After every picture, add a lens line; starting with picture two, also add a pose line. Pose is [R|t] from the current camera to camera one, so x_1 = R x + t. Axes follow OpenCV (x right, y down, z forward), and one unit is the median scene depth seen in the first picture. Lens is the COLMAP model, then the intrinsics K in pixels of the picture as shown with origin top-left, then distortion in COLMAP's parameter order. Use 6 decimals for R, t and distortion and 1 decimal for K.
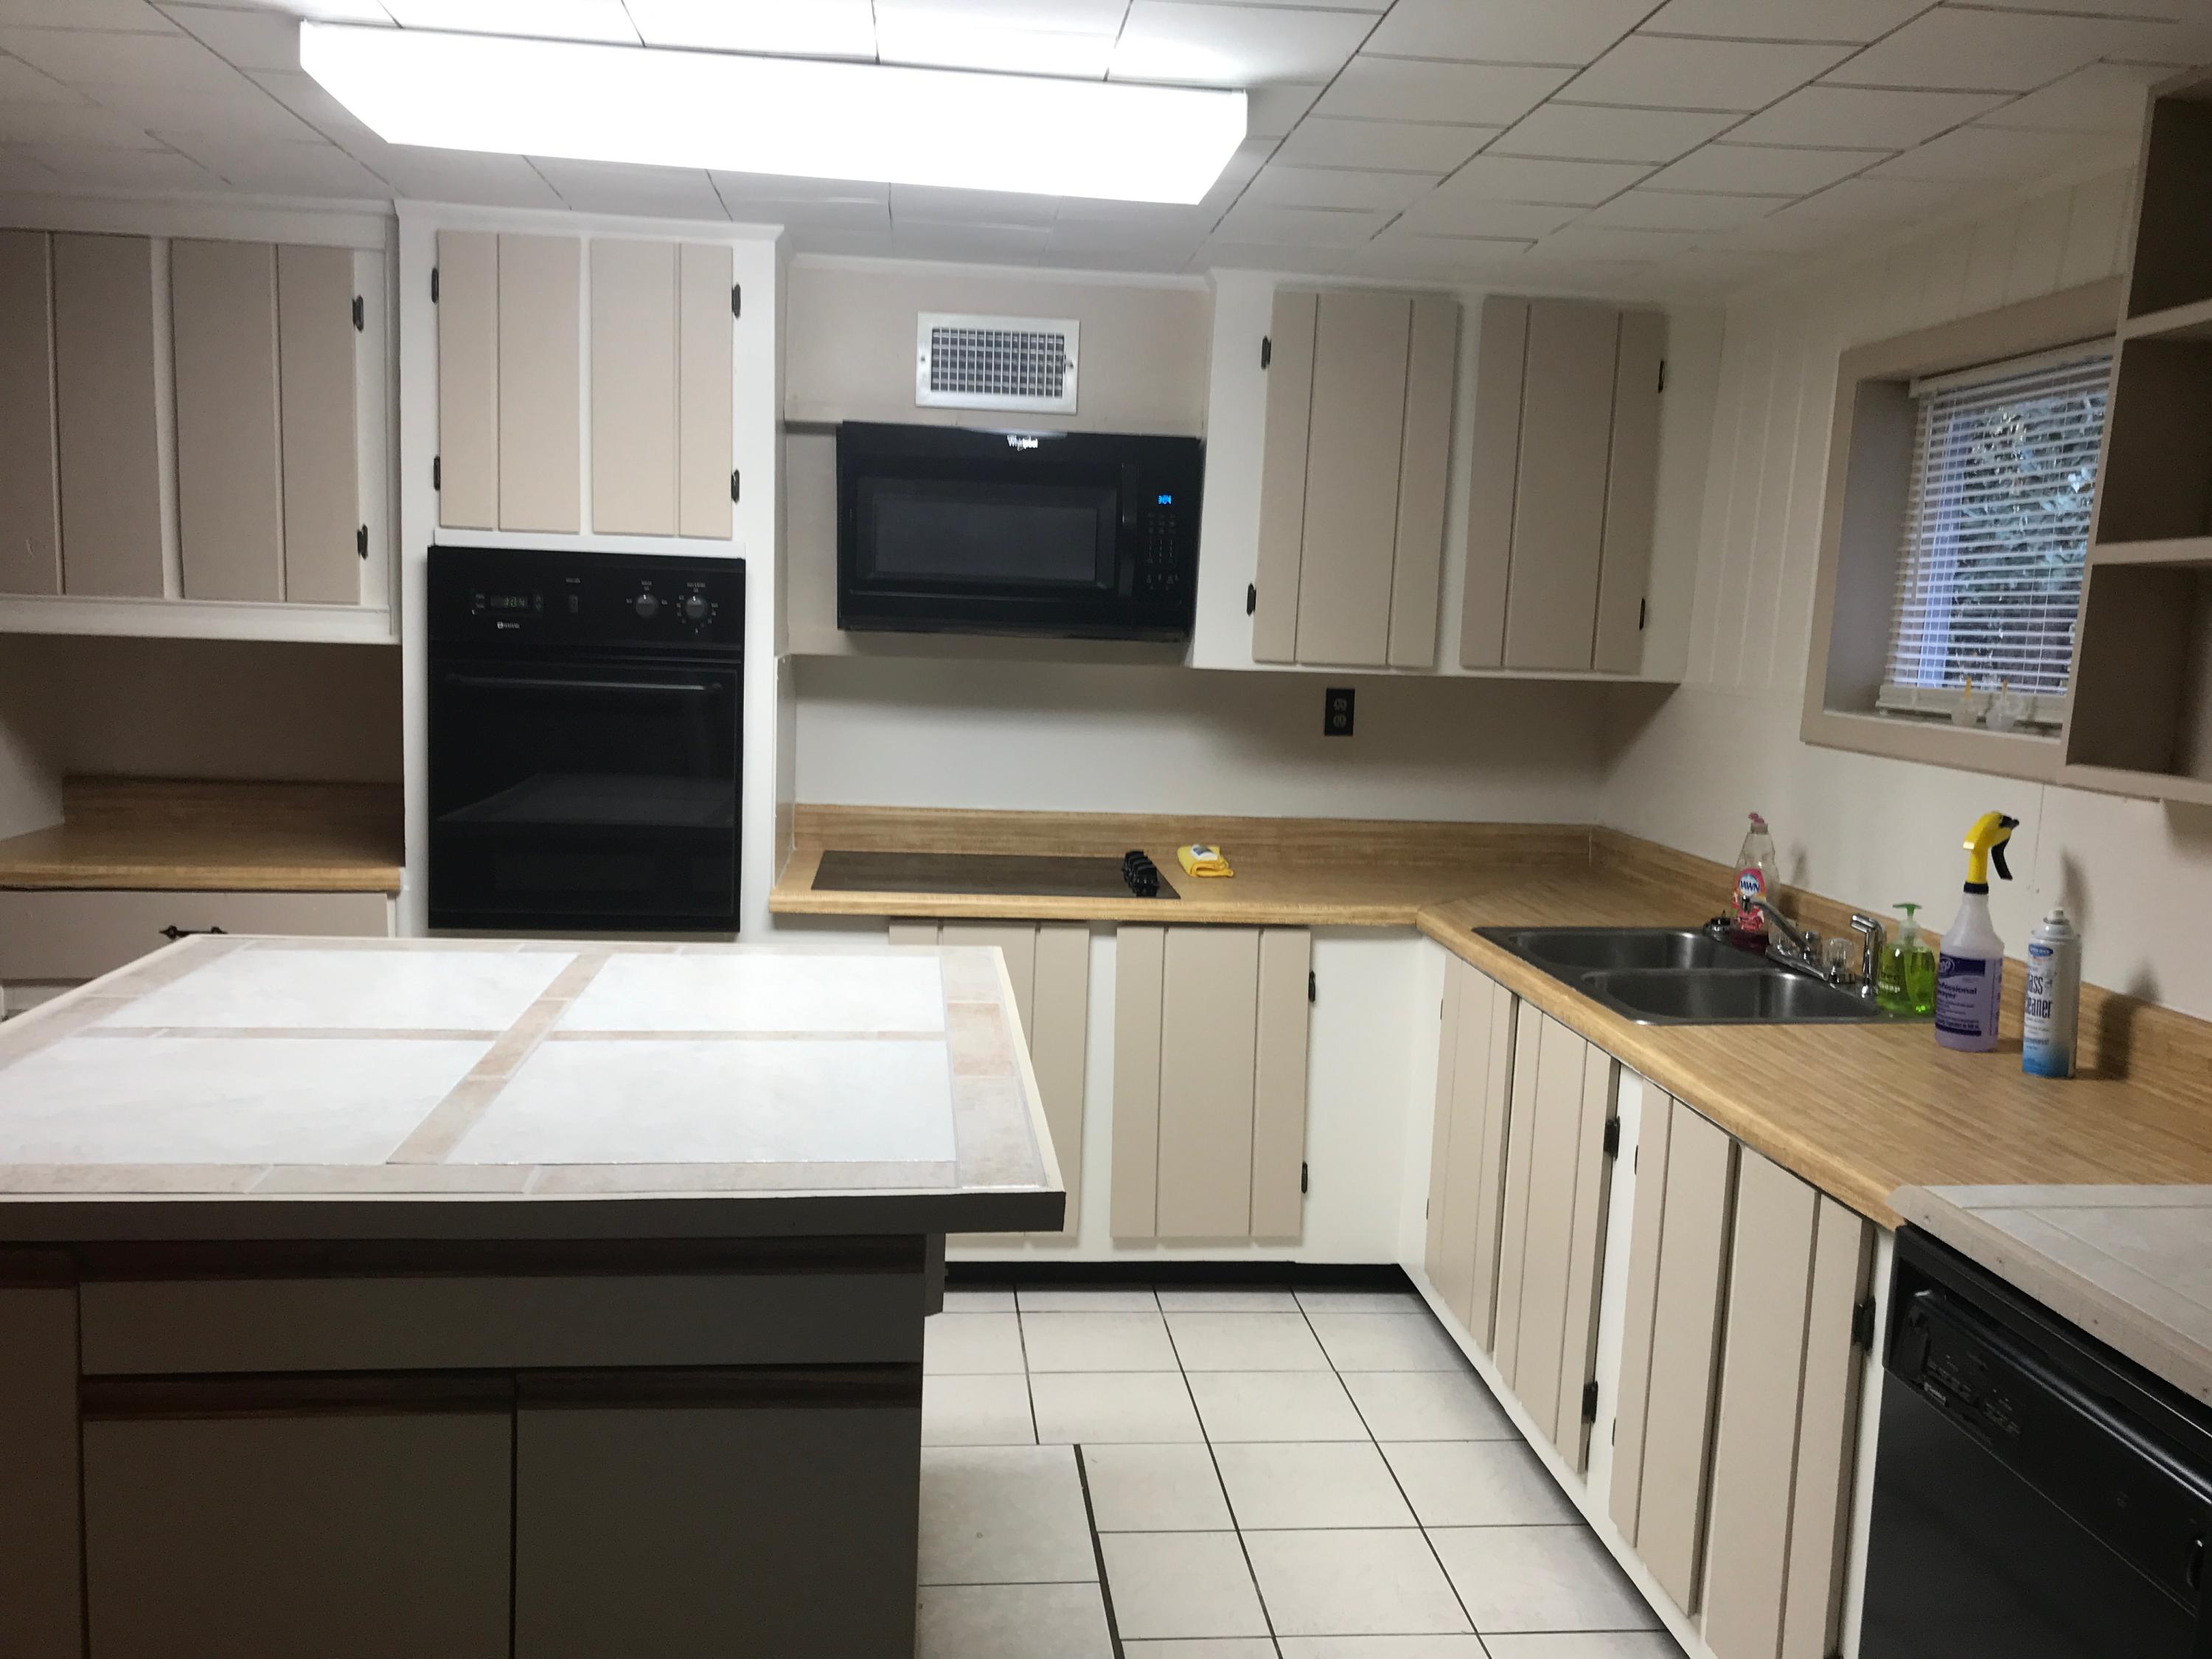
lens RADIAL K [[1798.6, 0, 1108.1], [0, 1798.6, 816.3], [0, 0, 1]] dist [0.052537, -0.082951]
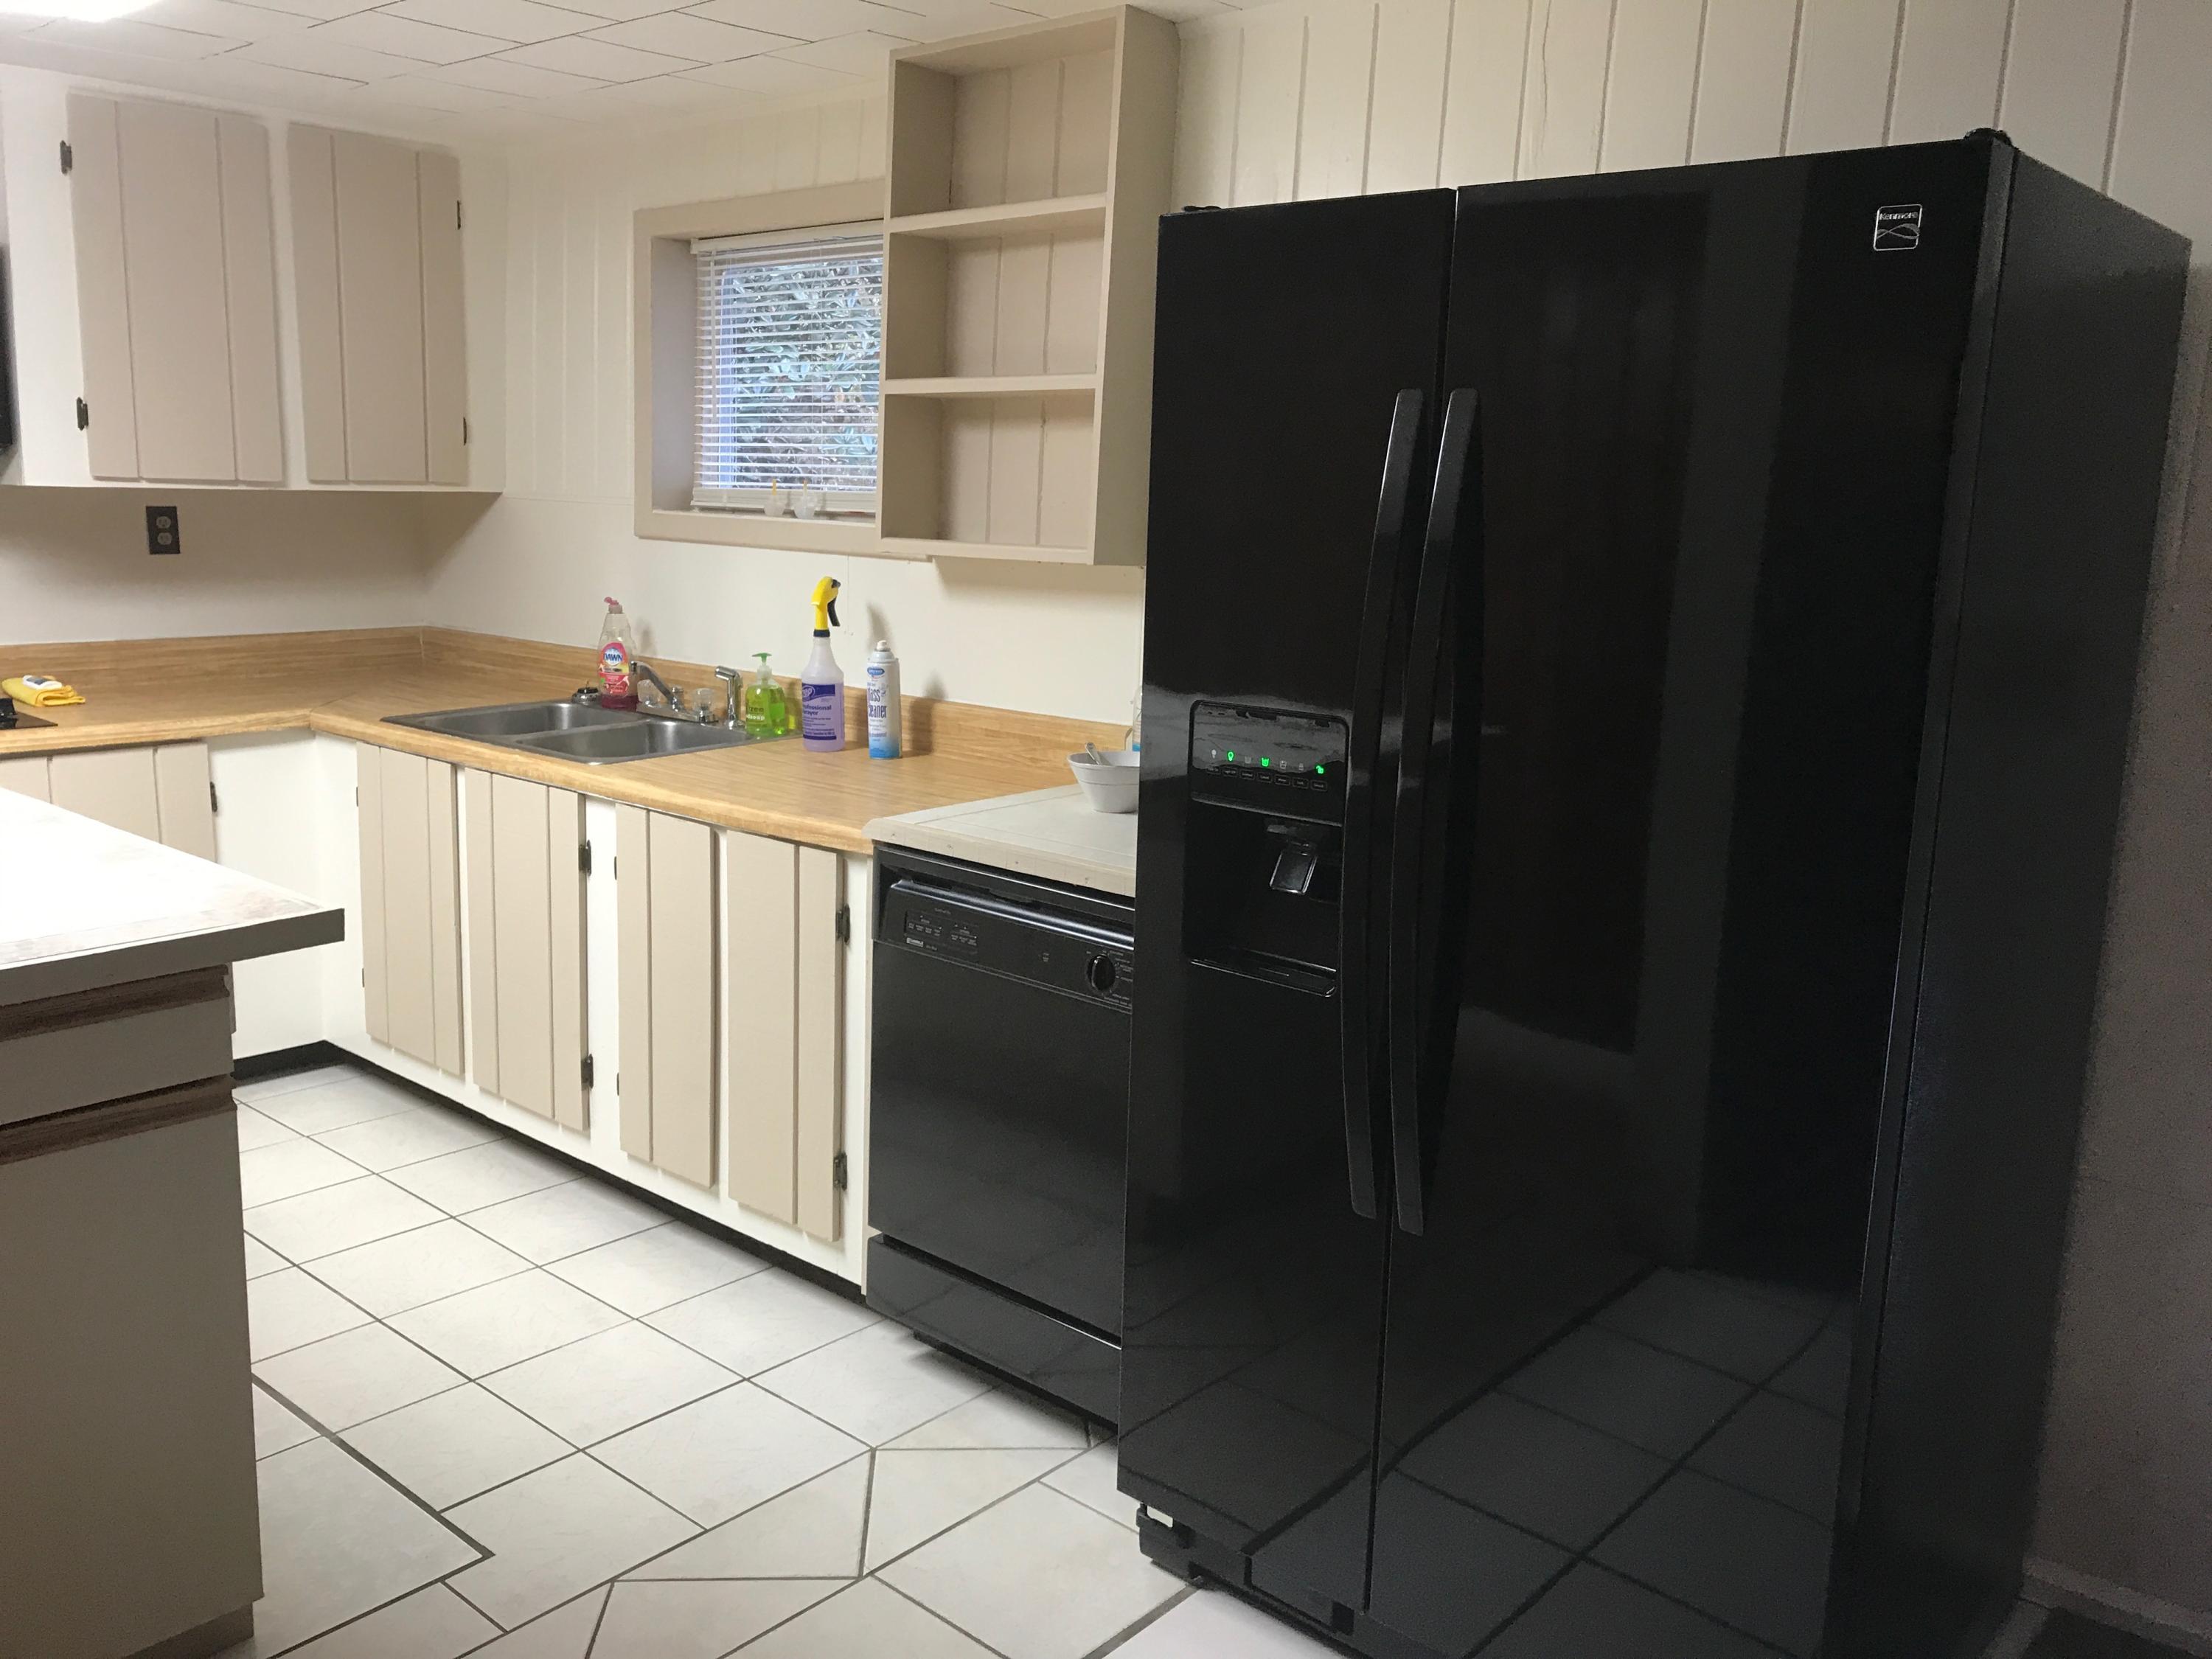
lens RADIAL K [[1802.3, 0, 1106.0], [0, 1802.3, 829.5], [0, 0, 1]] dist [-0.015551, 0.006956]
pose [[0.740031, -0.146950, 0.656323, -0.213262], [0.075480, 0.987820, 0.136065, 0.012989], [-0.668324, -0.051153, 0.742109, -0.126020]]
